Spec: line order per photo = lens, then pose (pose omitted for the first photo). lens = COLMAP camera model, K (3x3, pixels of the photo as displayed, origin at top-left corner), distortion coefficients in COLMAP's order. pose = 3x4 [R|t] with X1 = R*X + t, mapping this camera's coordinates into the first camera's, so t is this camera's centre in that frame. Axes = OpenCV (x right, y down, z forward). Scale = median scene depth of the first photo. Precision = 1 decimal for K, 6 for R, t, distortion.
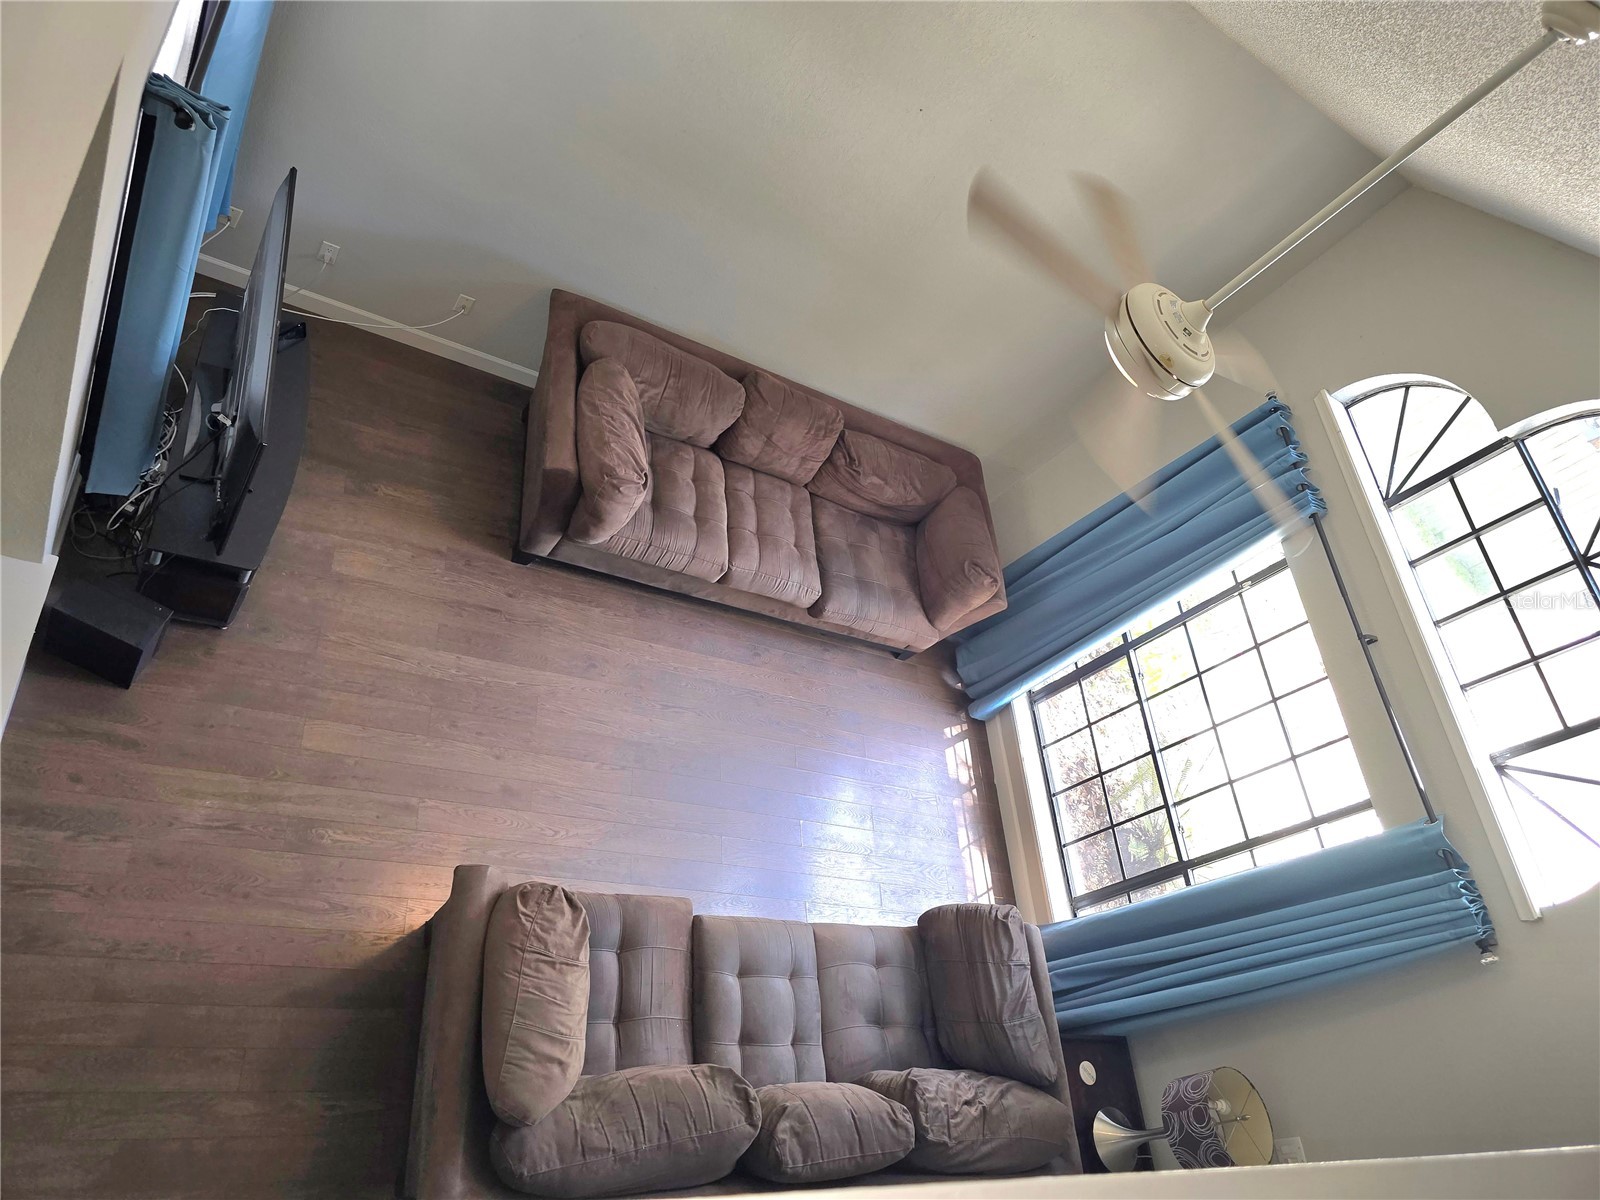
lens RADIAL K [[1073.8, 0, 803.2], [0, 1073.8, 600.0], [0, 0, 1]] dist [0.041452, -0.039276]
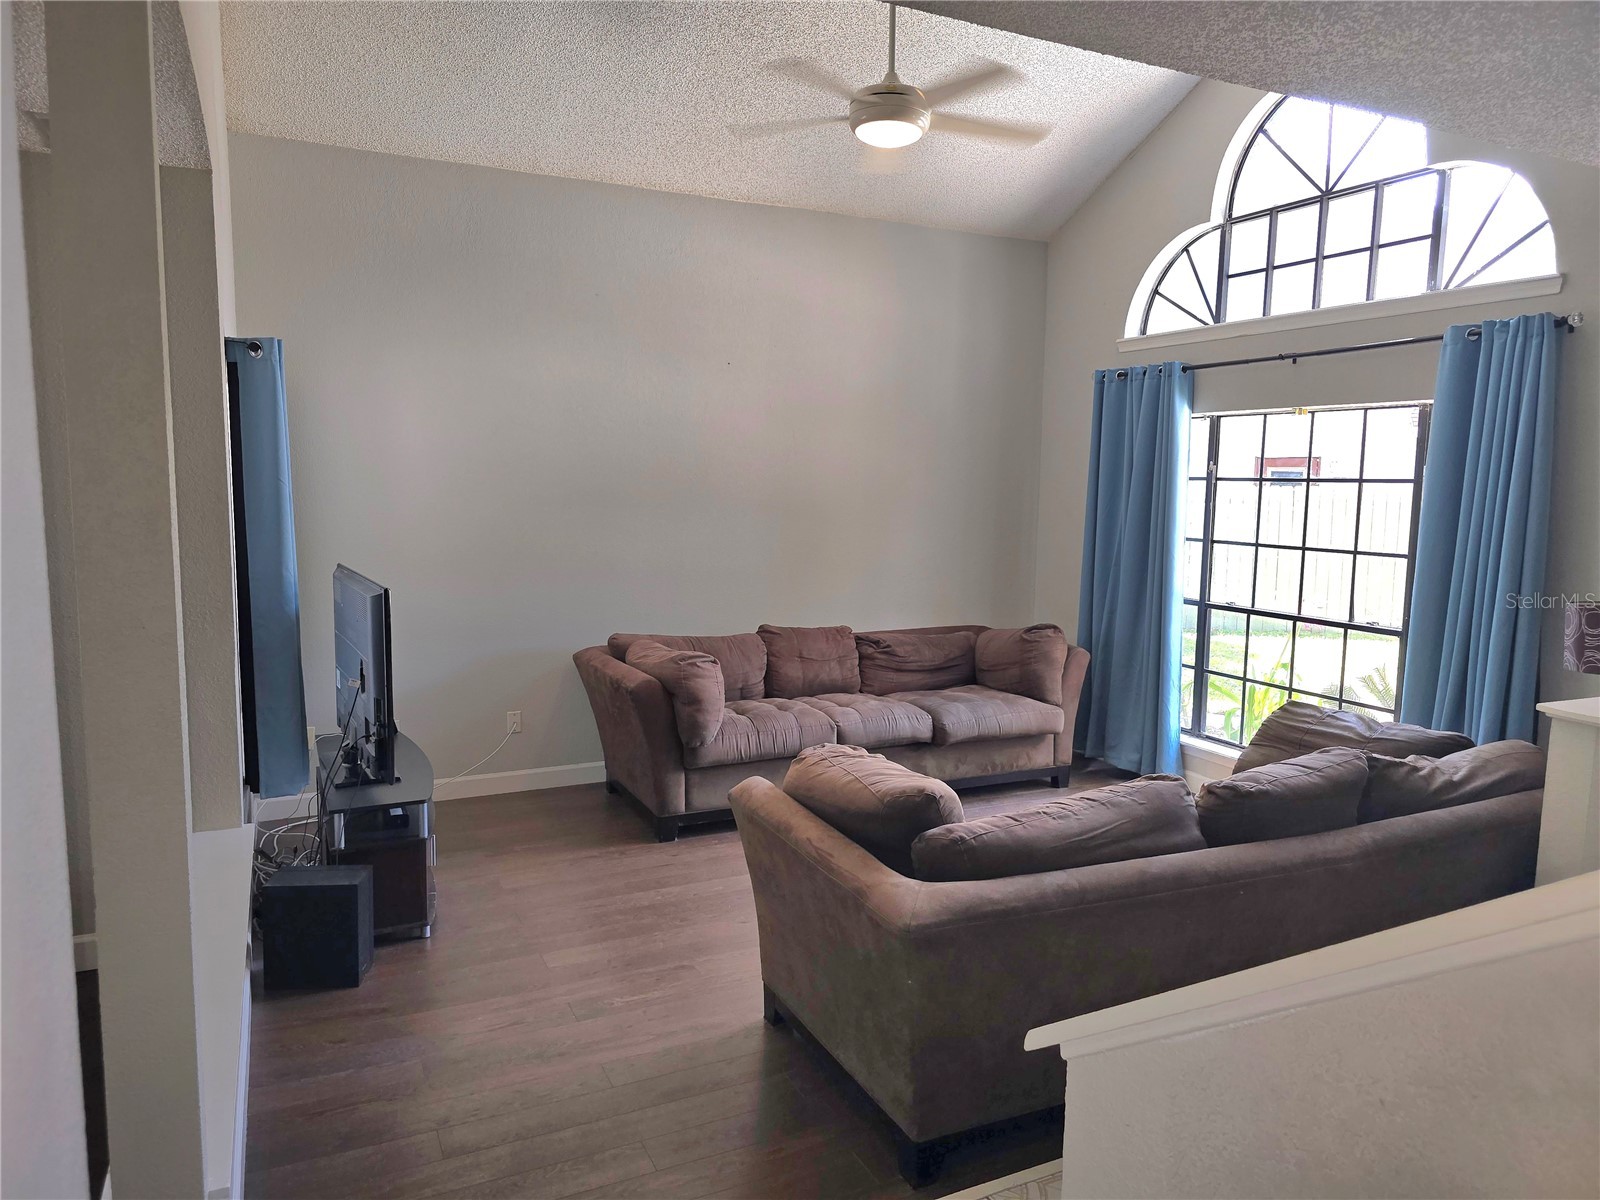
lens RADIAL K [[1073.8, 0, 795.0], [0, 1073.8, 598.2], [0, 0, 1]] dist [0.041452, -0.039276]
pose [[0.780464, -0.584618, 0.221581, -0.290268], [0.577517, 0.538385, -0.613690, 0.576033], [0.239479, 0.606930, 0.757817, 0.161416]]
